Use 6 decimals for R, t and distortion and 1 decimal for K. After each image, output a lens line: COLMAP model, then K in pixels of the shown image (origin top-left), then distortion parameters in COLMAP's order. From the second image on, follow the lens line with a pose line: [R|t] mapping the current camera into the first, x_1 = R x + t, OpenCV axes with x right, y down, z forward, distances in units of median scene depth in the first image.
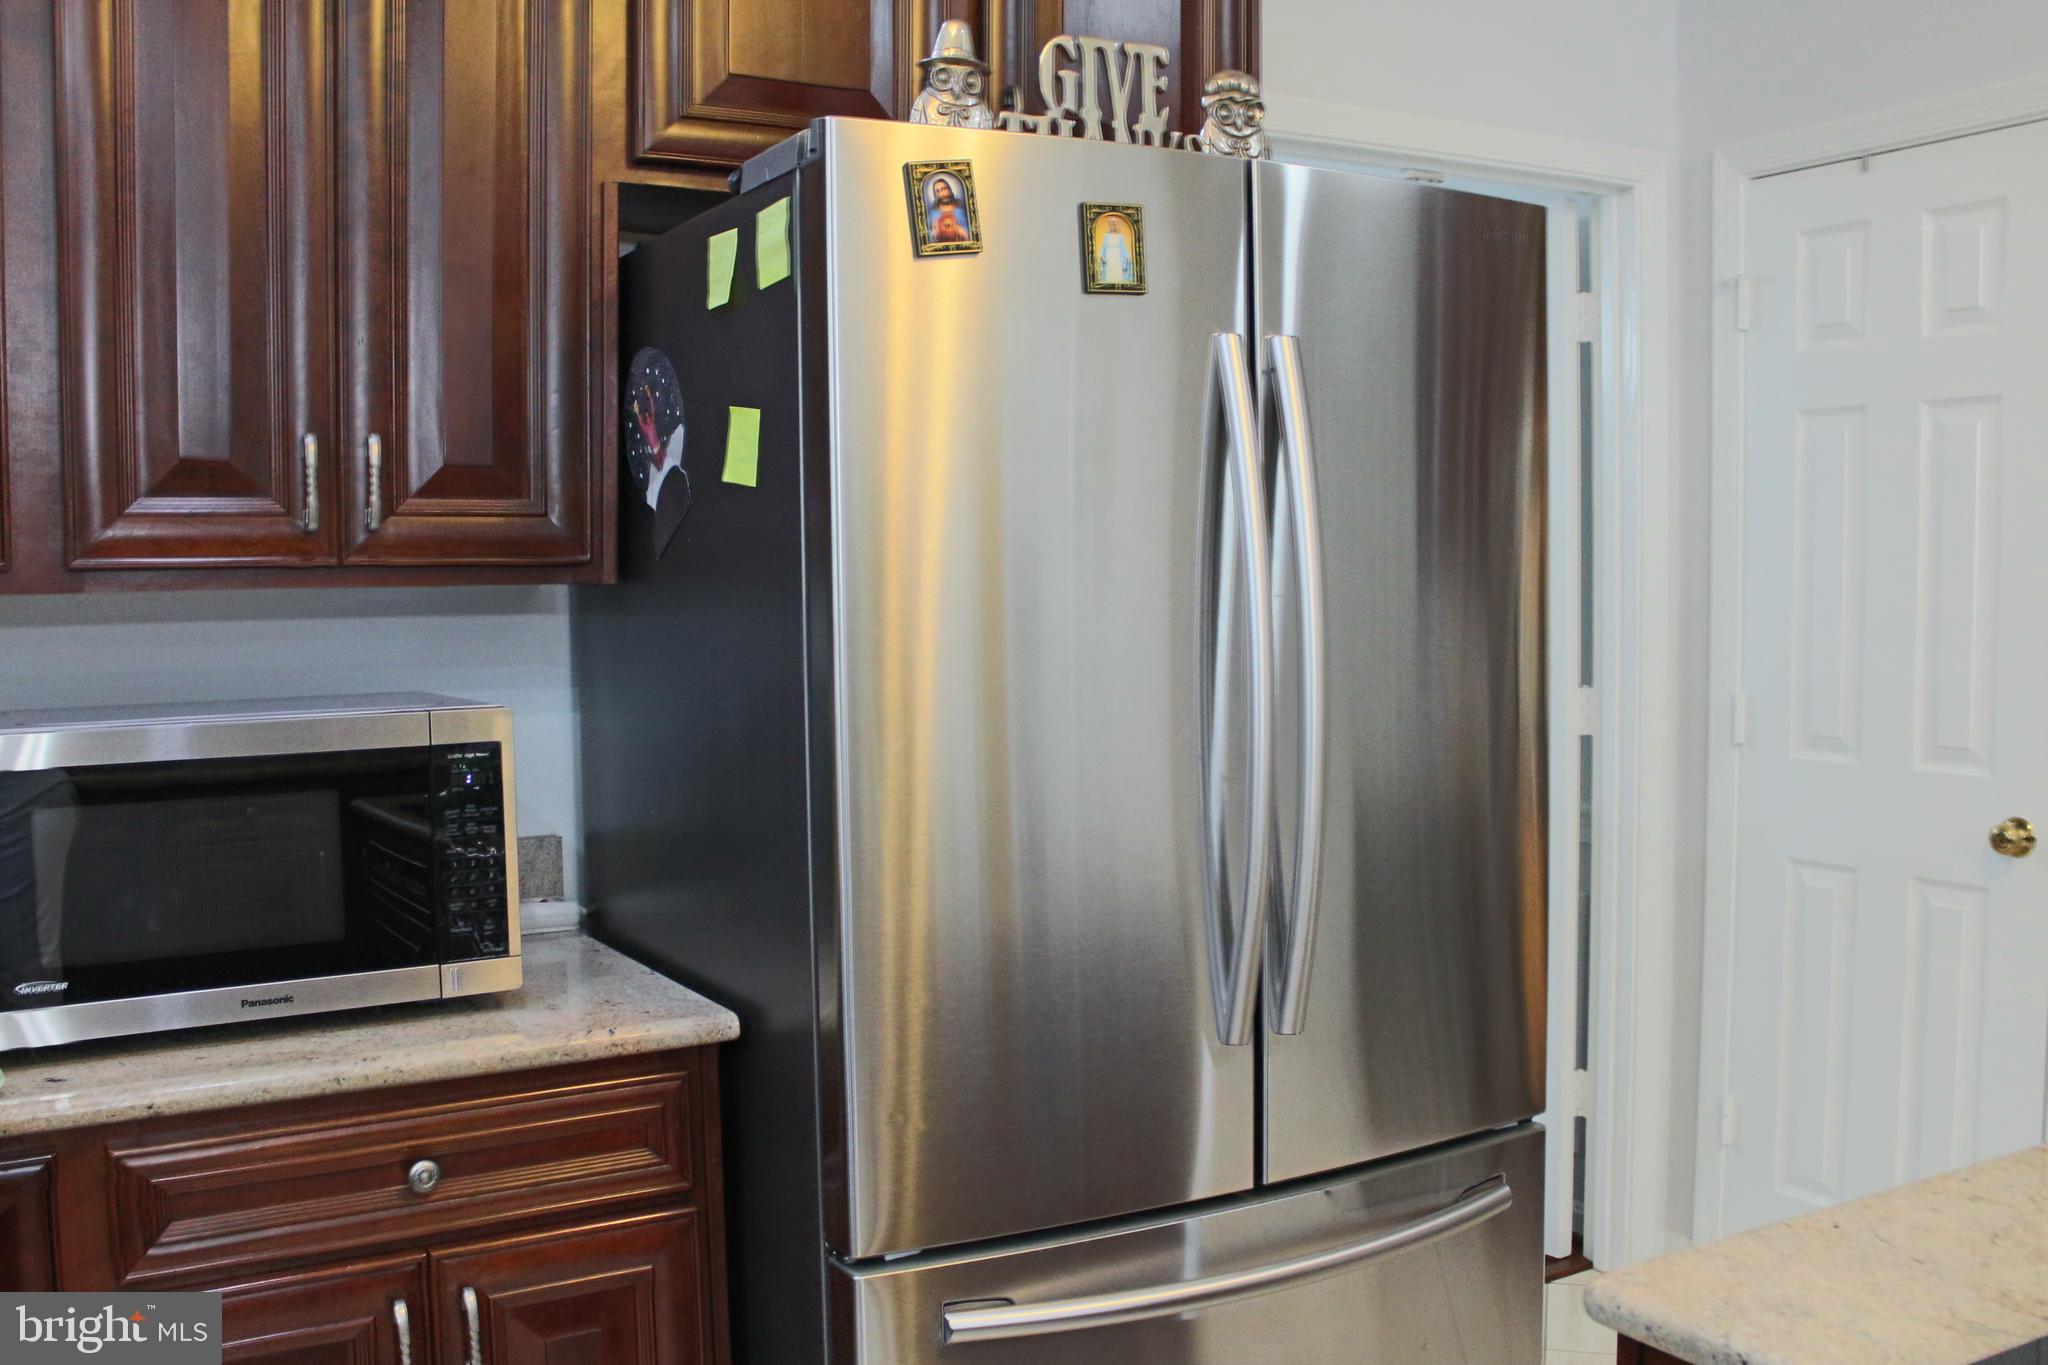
lens RADIAL K [[2134.5, 0, 1024.0], [0, 2134.5, 682.5], [0, 0, 1]] dist [0.008691, 0.009889]
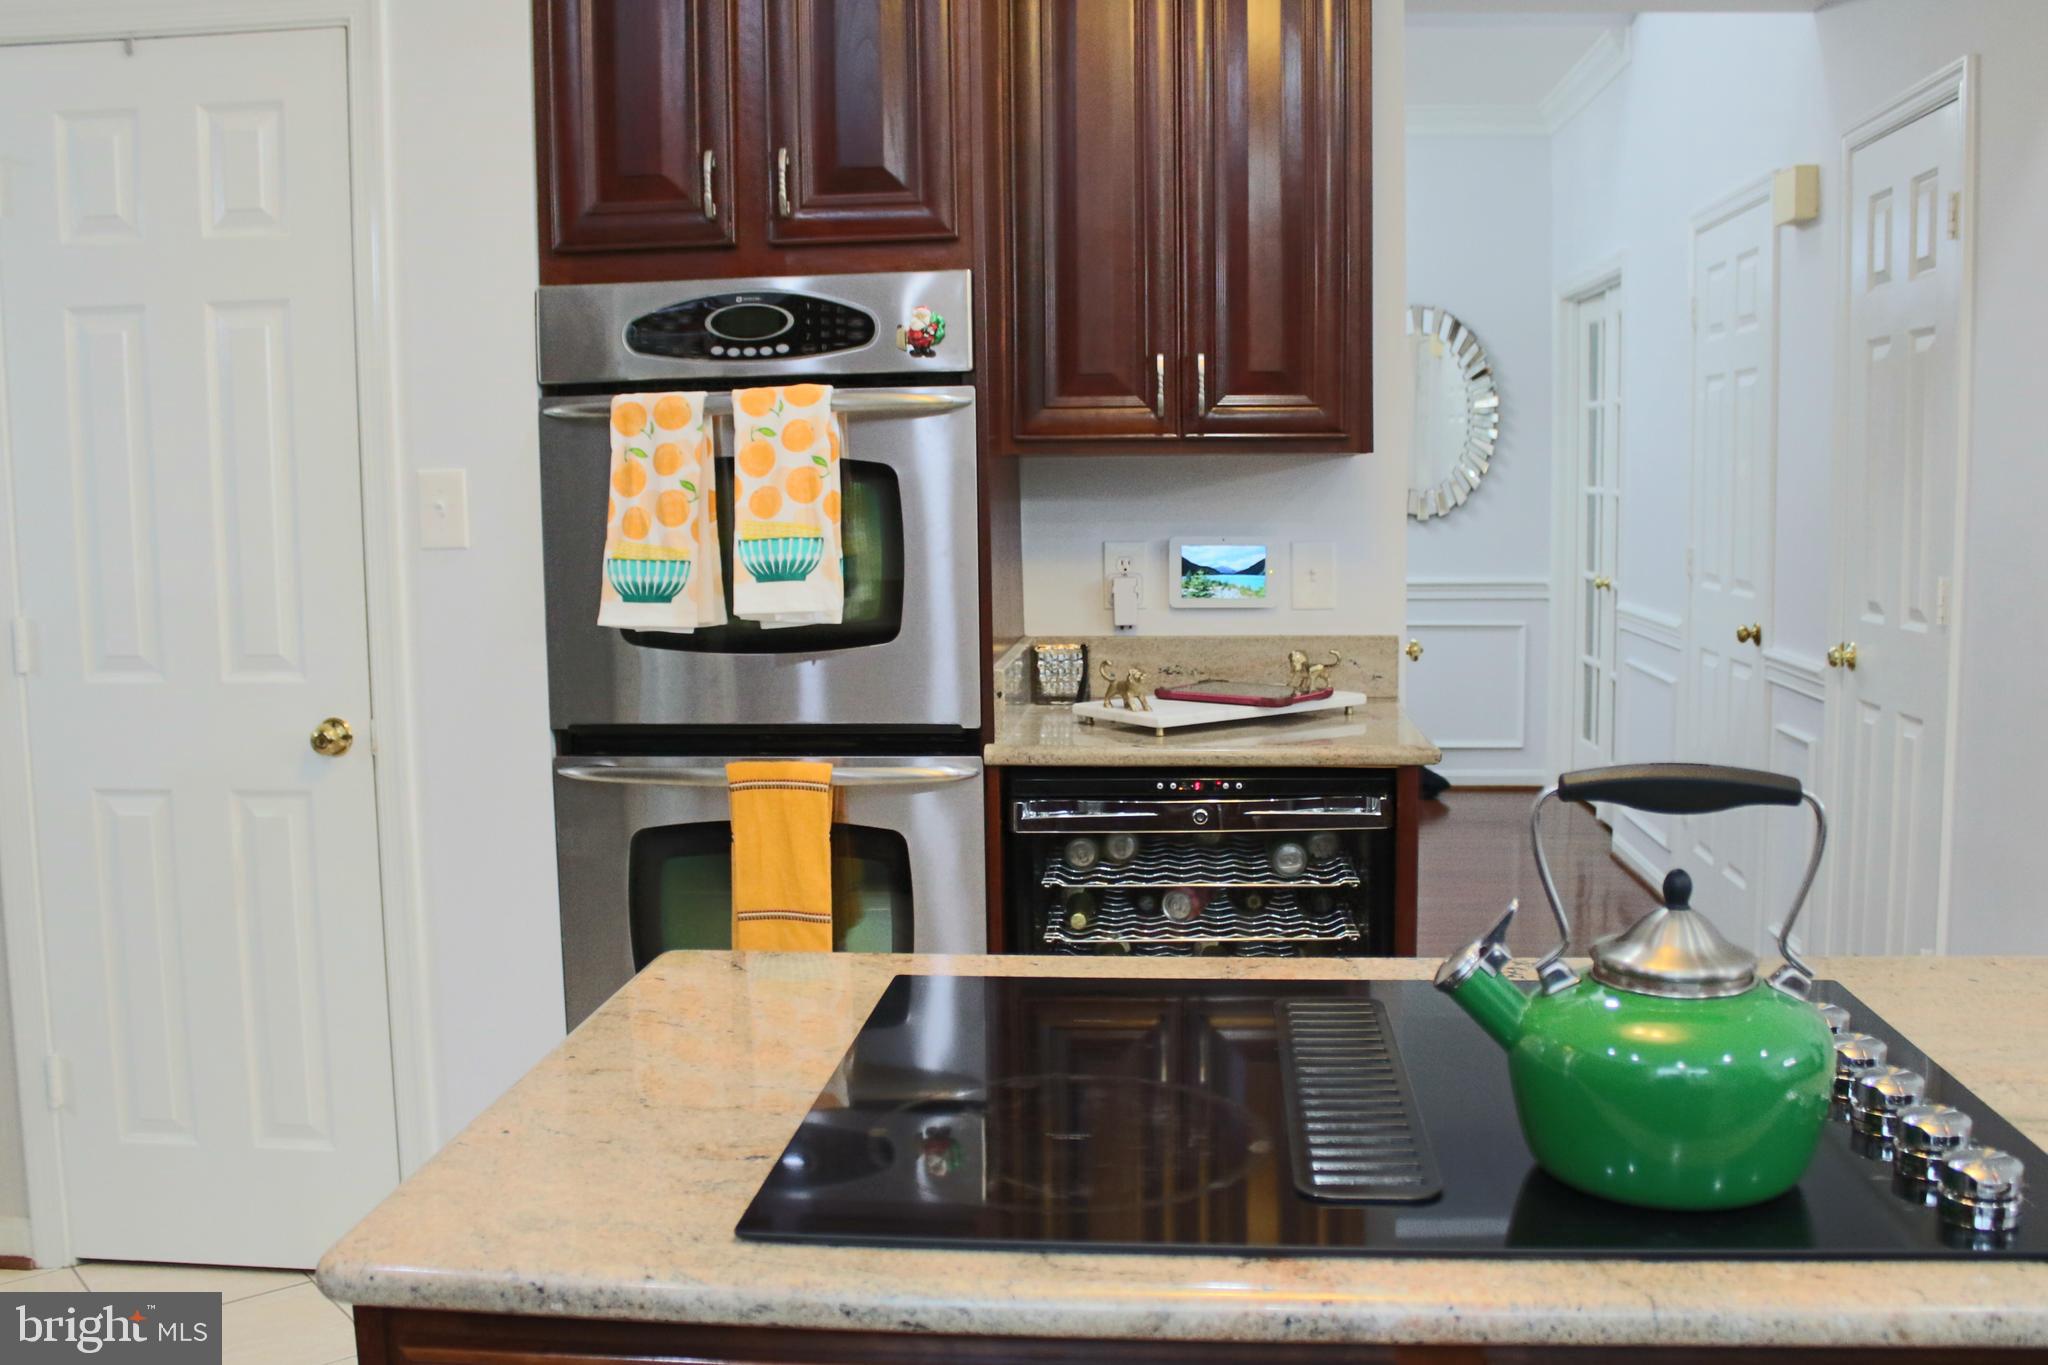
lens RADIAL K [[2103.4, 0, 1024.0], [0, 2103.4, 682.5], [0, 0, 1]] dist [-0.016033, -0.011978]
pose [[0.600457, -0.094285, 0.794080, -0.129364], [0.064580, 0.995499, 0.069367, -0.001831], [-0.797045, 0.009630, 0.603843, 0.130393]]
